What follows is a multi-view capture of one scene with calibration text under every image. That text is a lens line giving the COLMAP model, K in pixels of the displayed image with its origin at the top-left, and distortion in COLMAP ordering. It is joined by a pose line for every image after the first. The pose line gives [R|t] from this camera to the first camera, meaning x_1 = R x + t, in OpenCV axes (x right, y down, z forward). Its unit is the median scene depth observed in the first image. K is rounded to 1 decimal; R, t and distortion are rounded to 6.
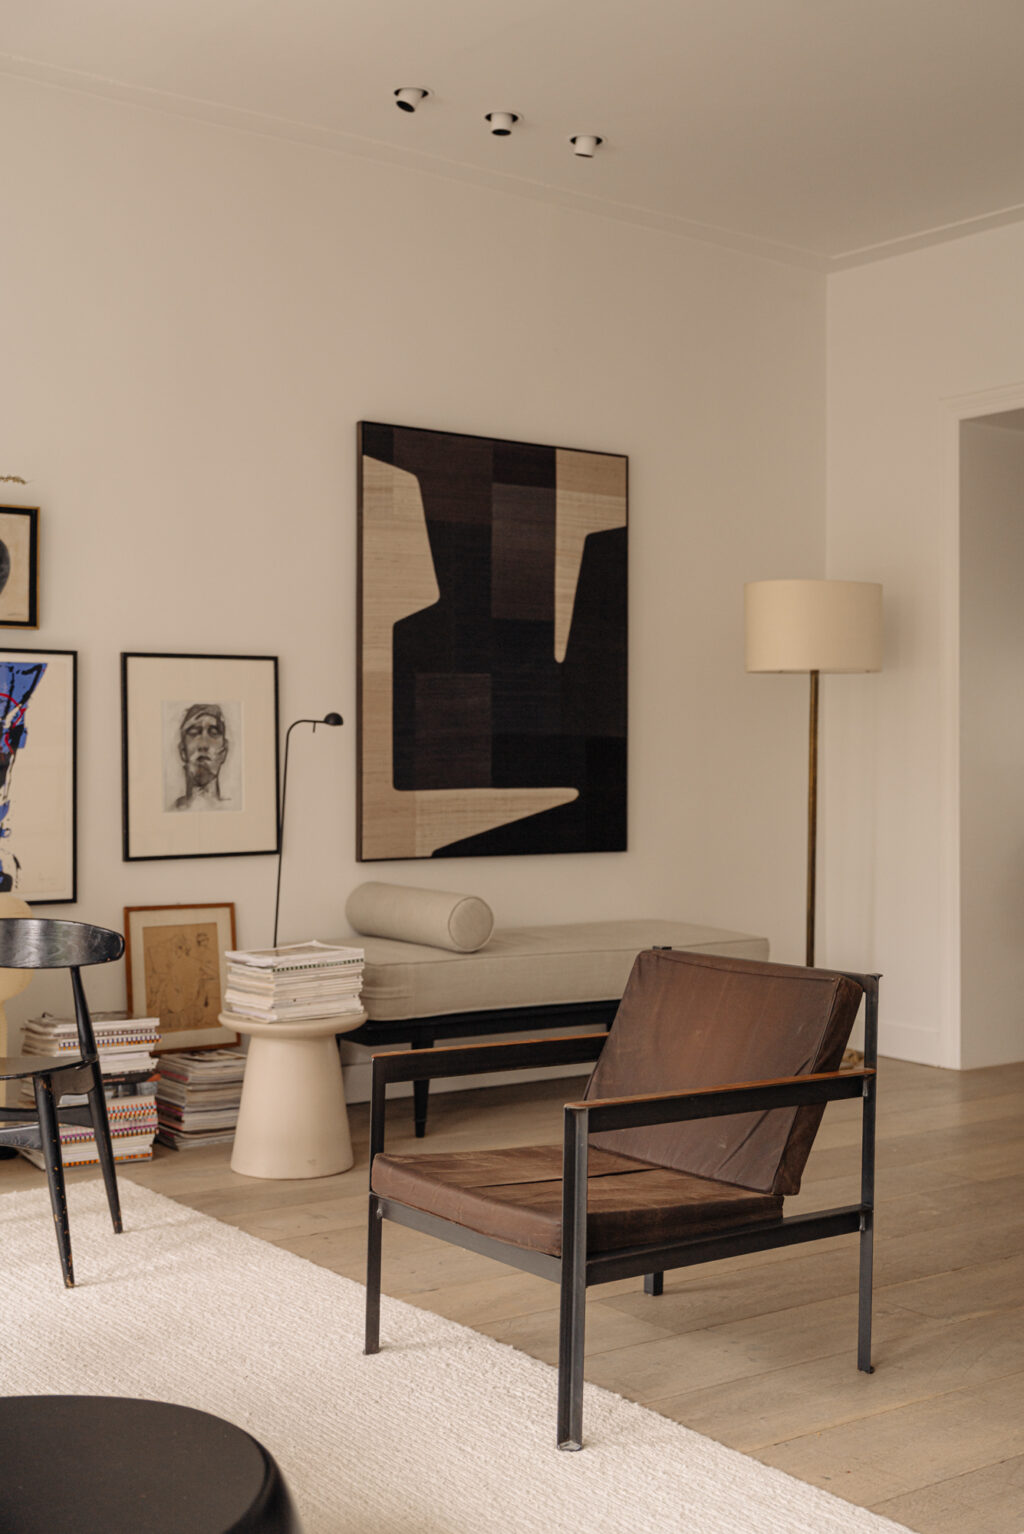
lens RADIAL K [[1783.1, 0, 534.6], [0, 1783.1, 755.5], [0, 0, 1]] dist [0.004587, 0.000000]
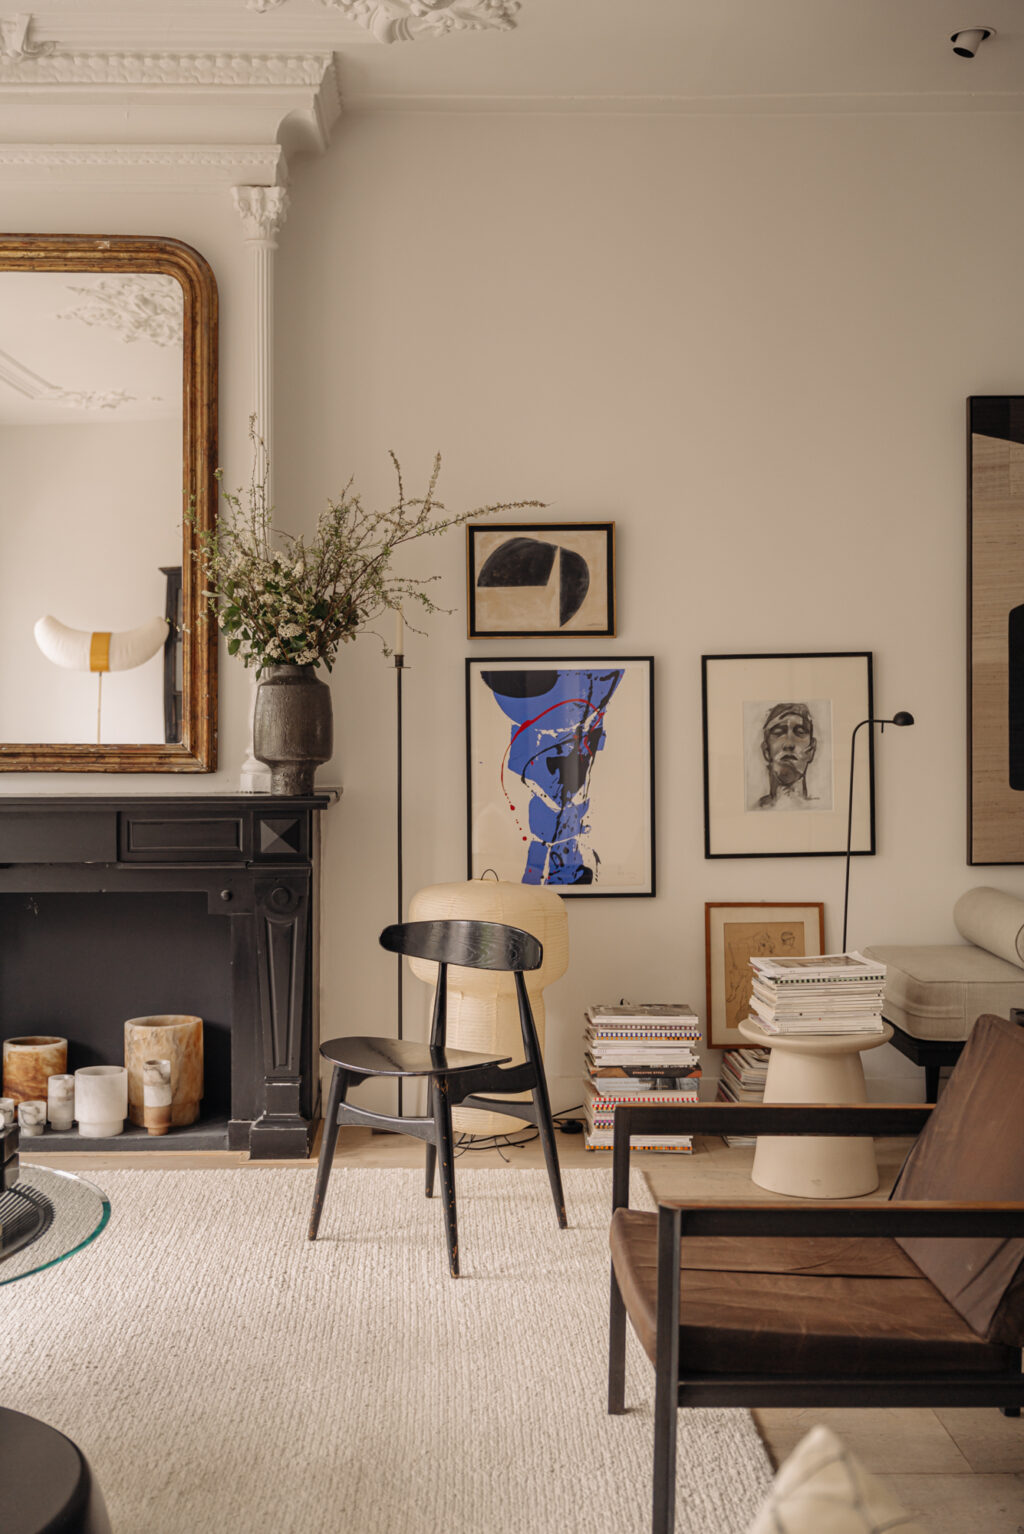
lens RADIAL K [[1658.5, 0, 524.1], [0, 1658.5, 755.7], [0, 0, 1]] dist [0.005637, 0.000000]
pose [[0.810805, 0.007487, -0.585268, 0.241151], [0.010040, 0.999593, 0.026696, -0.026153], [0.585230, -0.027521, 0.810400, 0.161093]]
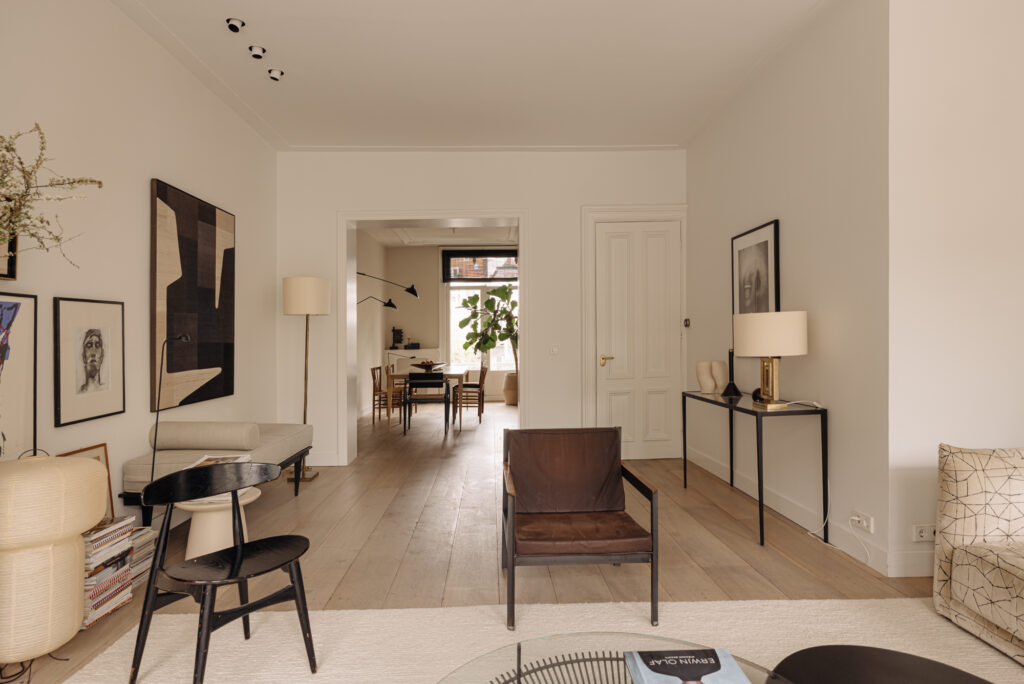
lens RADIAL K [[605.0, 0, 503.3], [0, 605.0, 339.3], [0, 0, 1]] dist [0.003419, -0.004739]
pose [[0.591455, -0.013876, 0.806219, -0.425148], [0.015977, 0.999857, 0.005489, -0.016171], [-0.806180, 0.009634, 0.591592, 0.344871]]
